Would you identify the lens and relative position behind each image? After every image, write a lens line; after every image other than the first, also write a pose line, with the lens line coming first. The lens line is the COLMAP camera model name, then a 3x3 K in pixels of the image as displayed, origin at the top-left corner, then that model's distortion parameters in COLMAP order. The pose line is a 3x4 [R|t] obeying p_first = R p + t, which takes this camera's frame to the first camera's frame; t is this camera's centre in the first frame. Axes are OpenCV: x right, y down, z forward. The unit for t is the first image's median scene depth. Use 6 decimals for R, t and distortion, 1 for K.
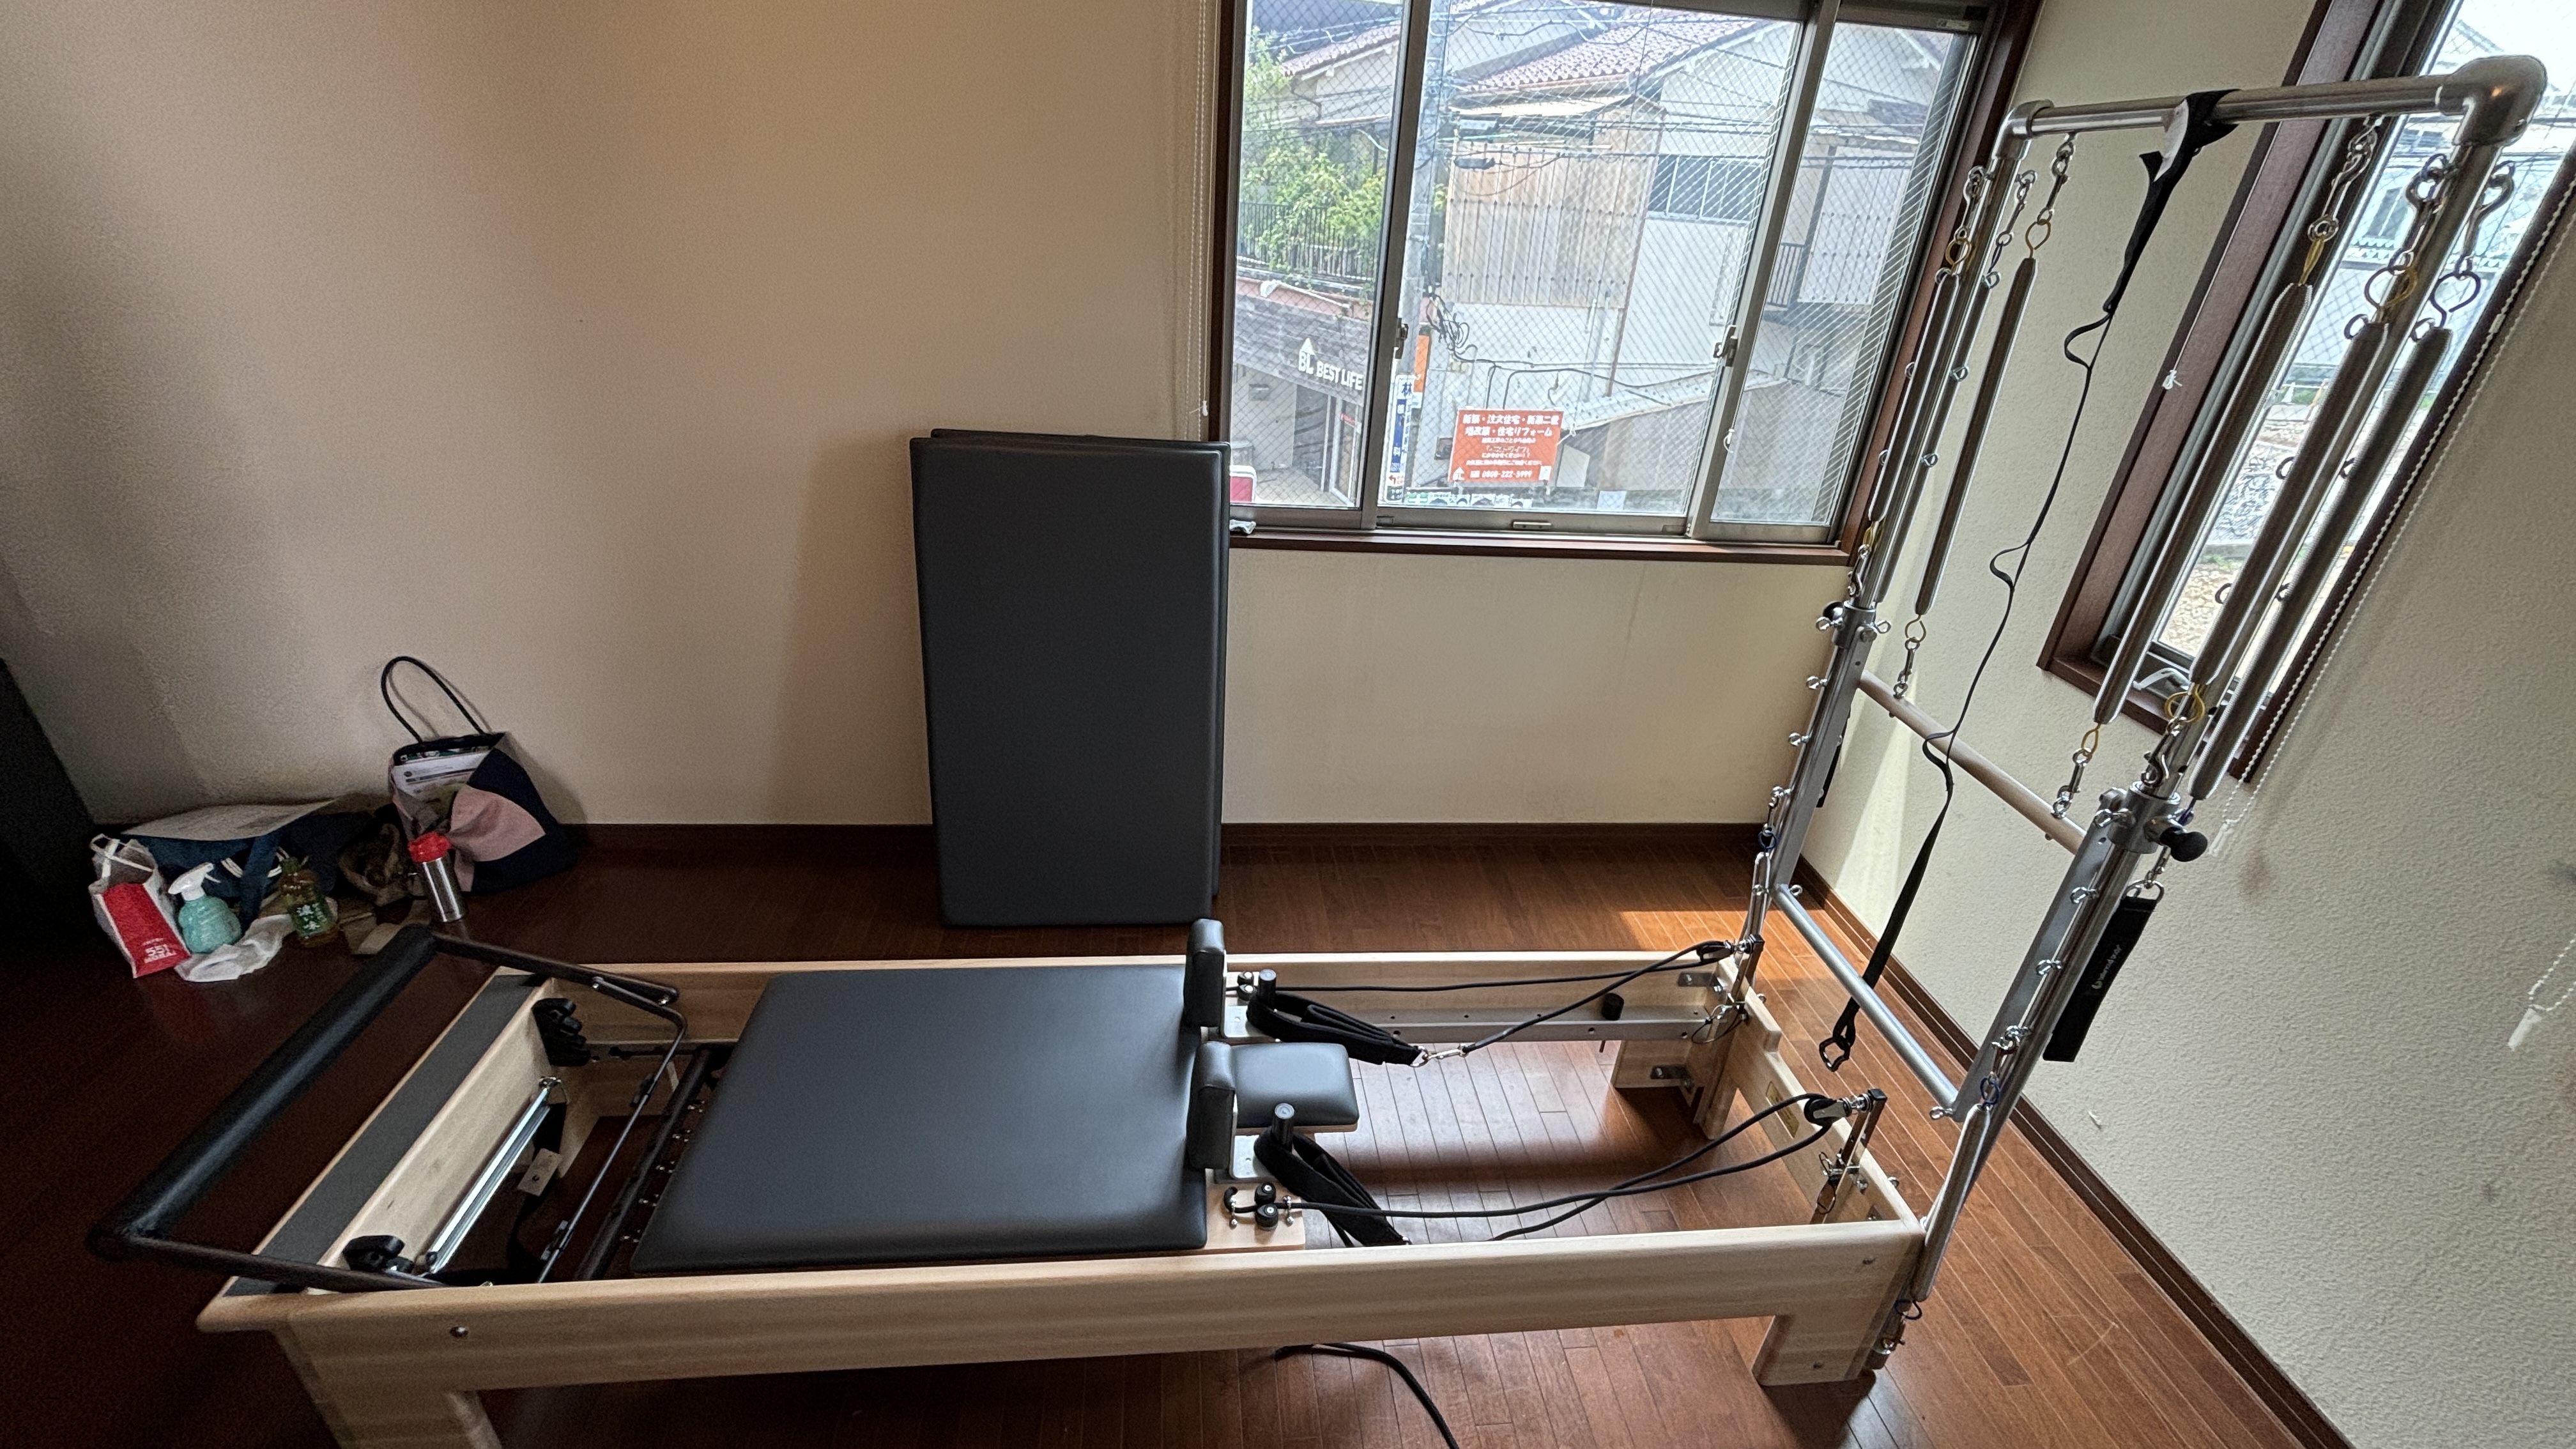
lens RADIAL K [[1057.1, 0, 1287.4], [0, 1057.1, 712.2], [0, 0, 1]] dist [-0.001796, -0.000185]
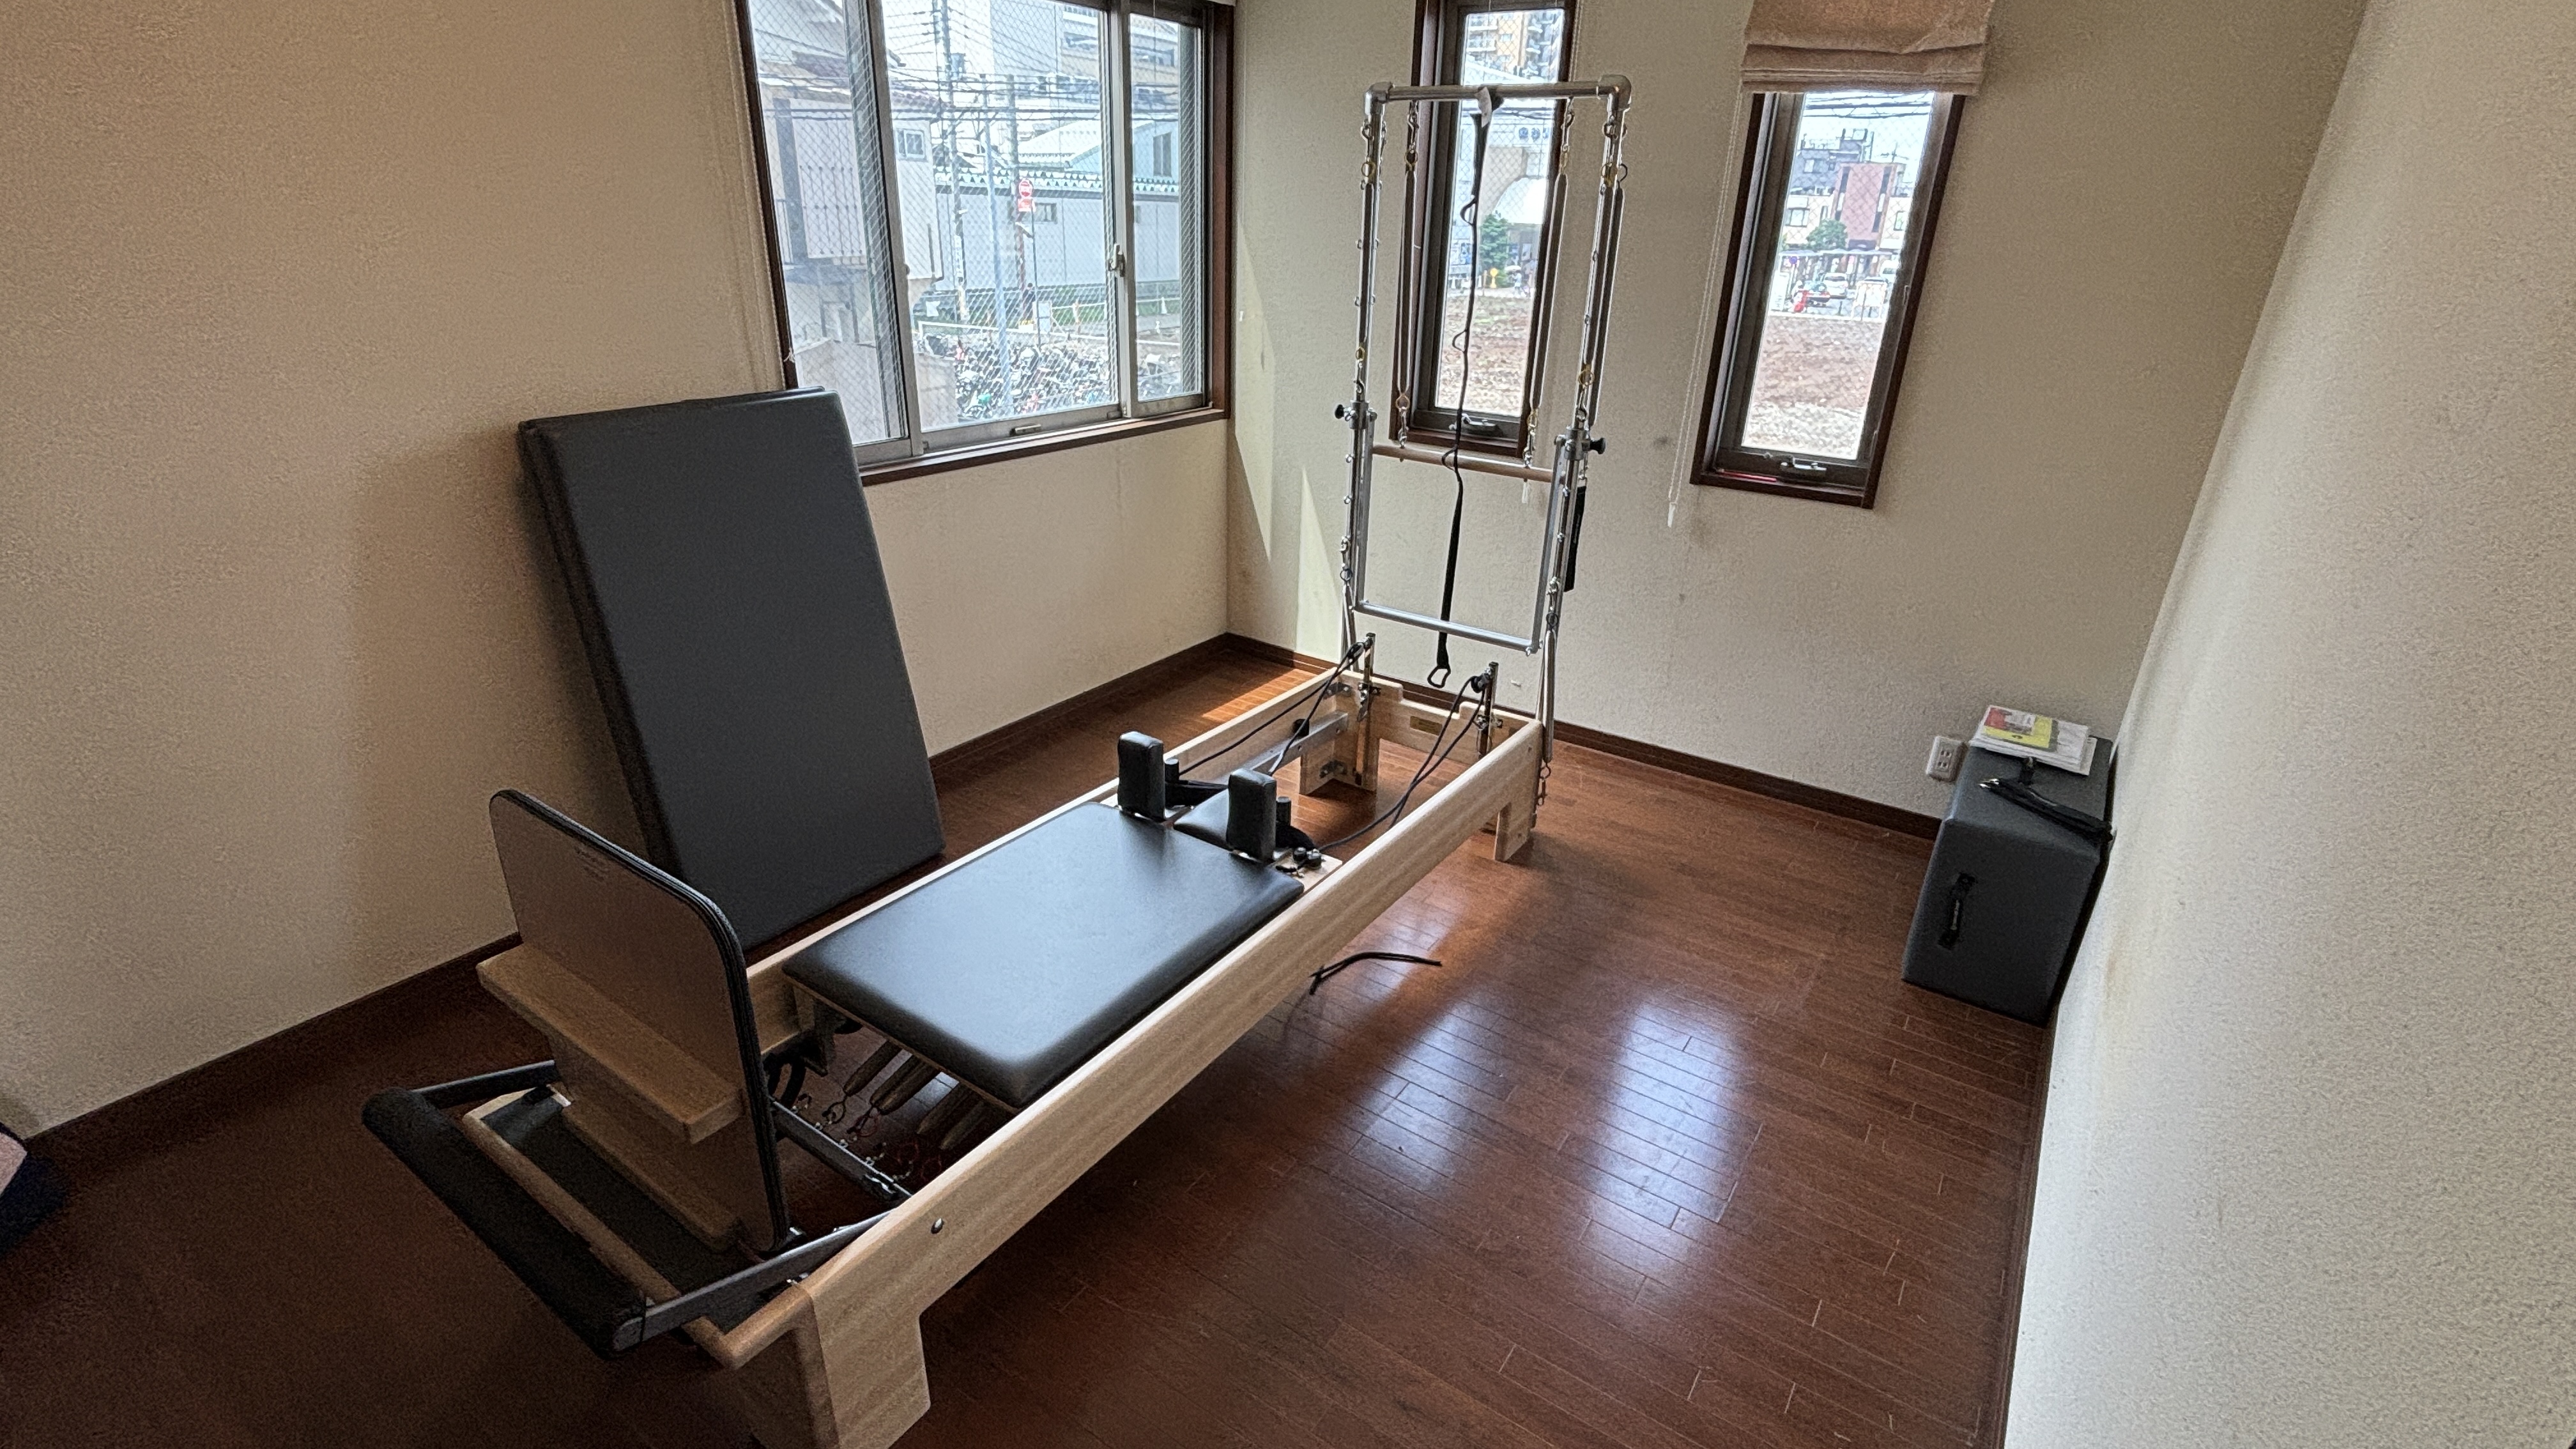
lens RADIAL K [[1198.8, 0, 1299.9], [0, 1198.8, 728.7], [0, 0, 1]] dist [0.001159, -0.000355]
pose [[0.634509, -0.346787, 0.690752, -0.614223], [0.351033, 0.925504, 0.142192, 0.044650], [-0.688603, 0.152255, 0.708974, -0.084094]]
